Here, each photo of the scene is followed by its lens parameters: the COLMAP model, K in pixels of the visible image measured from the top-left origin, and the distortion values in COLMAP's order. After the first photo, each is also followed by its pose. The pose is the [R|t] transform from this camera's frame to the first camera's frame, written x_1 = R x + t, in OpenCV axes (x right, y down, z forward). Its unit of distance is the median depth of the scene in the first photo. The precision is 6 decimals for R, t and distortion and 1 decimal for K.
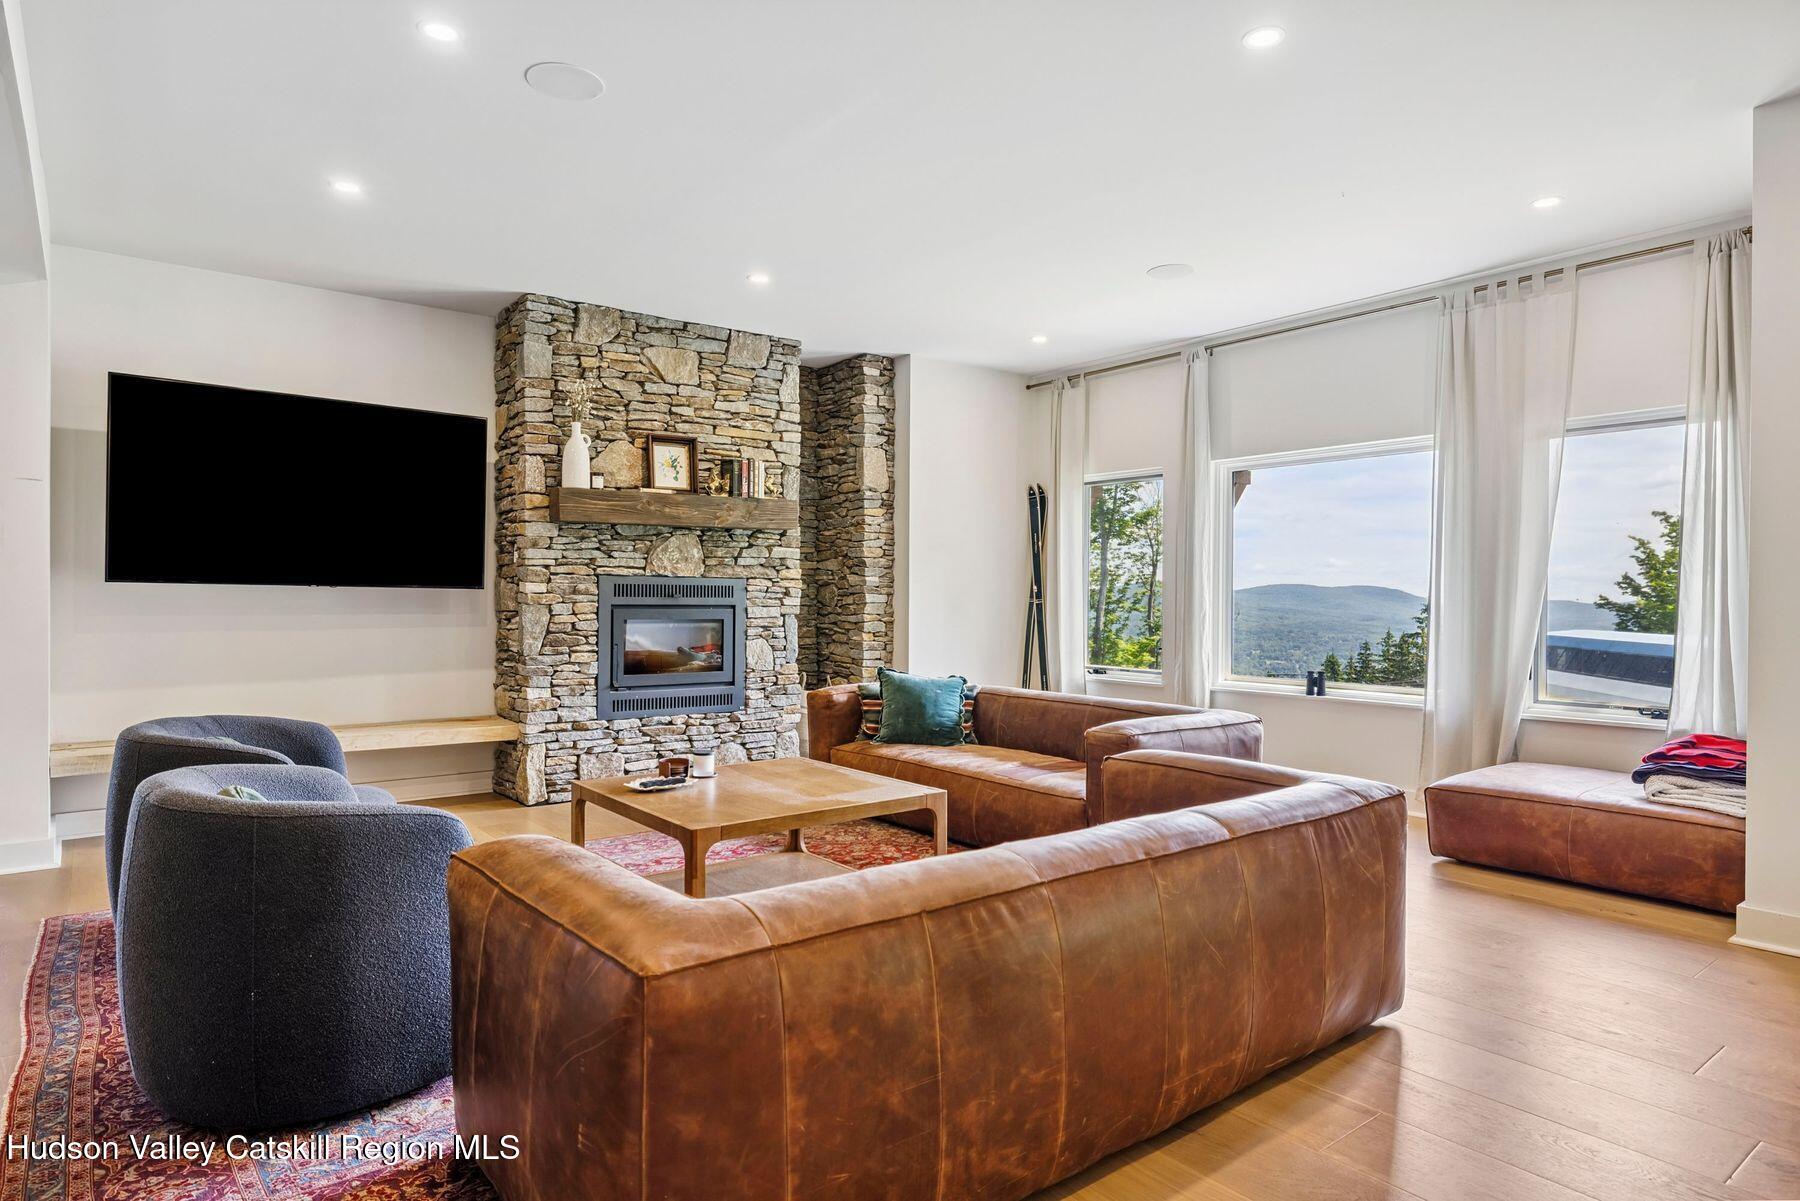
lens RADIAL K [[1019.4, 0, 896.3], [0, 1019.4, 605.6], [0, 0, 1]] dist [0.016860, -0.000313]
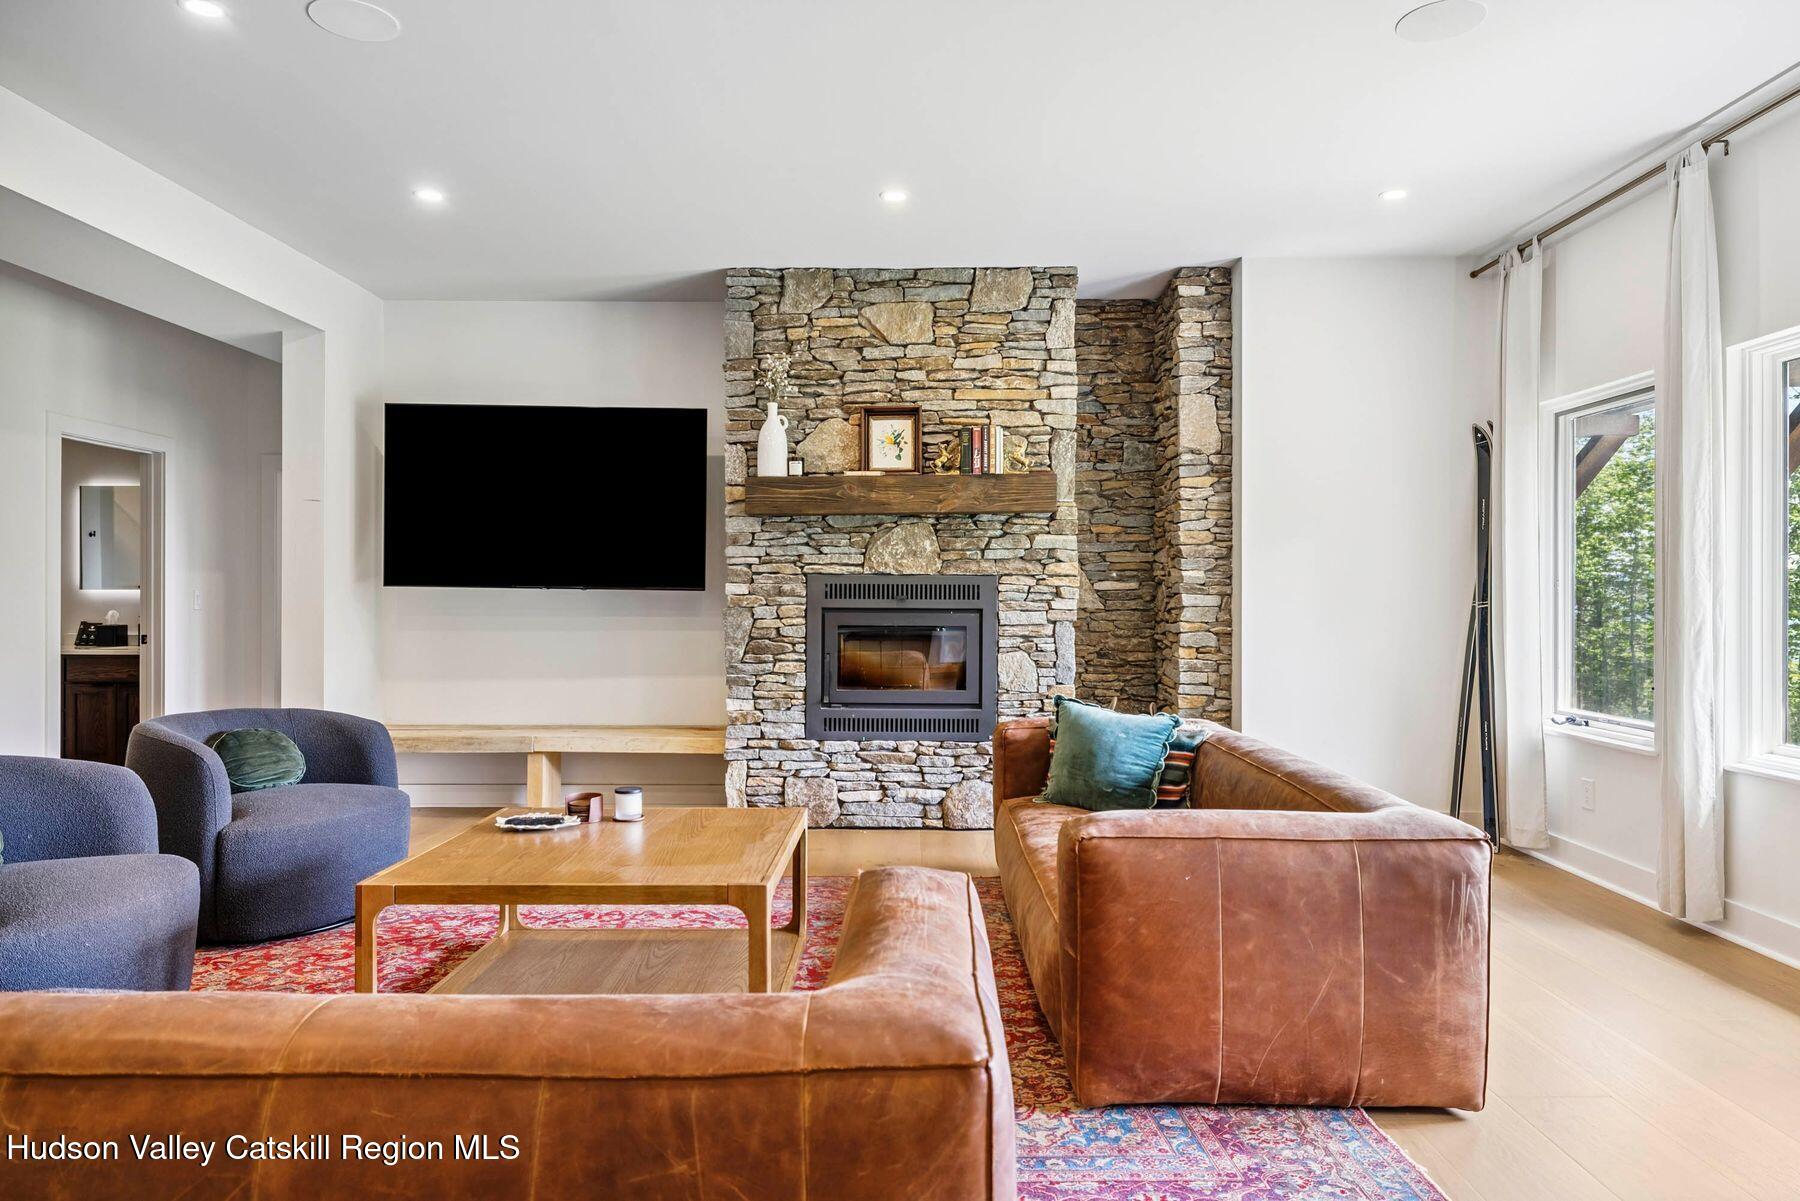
lens RADIAL K [[1108.6, 0, 903.3], [0, 1108.6, 593.5], [0, 0, 1]] dist [0.001946, 0.001382]
pose [[0.794946, -0.004419, -0.606664, 0.329767], [-0.004398, 0.999905, -0.013047, -0.000939], [0.606664, 0.013040, 0.794851, 0.274930]]
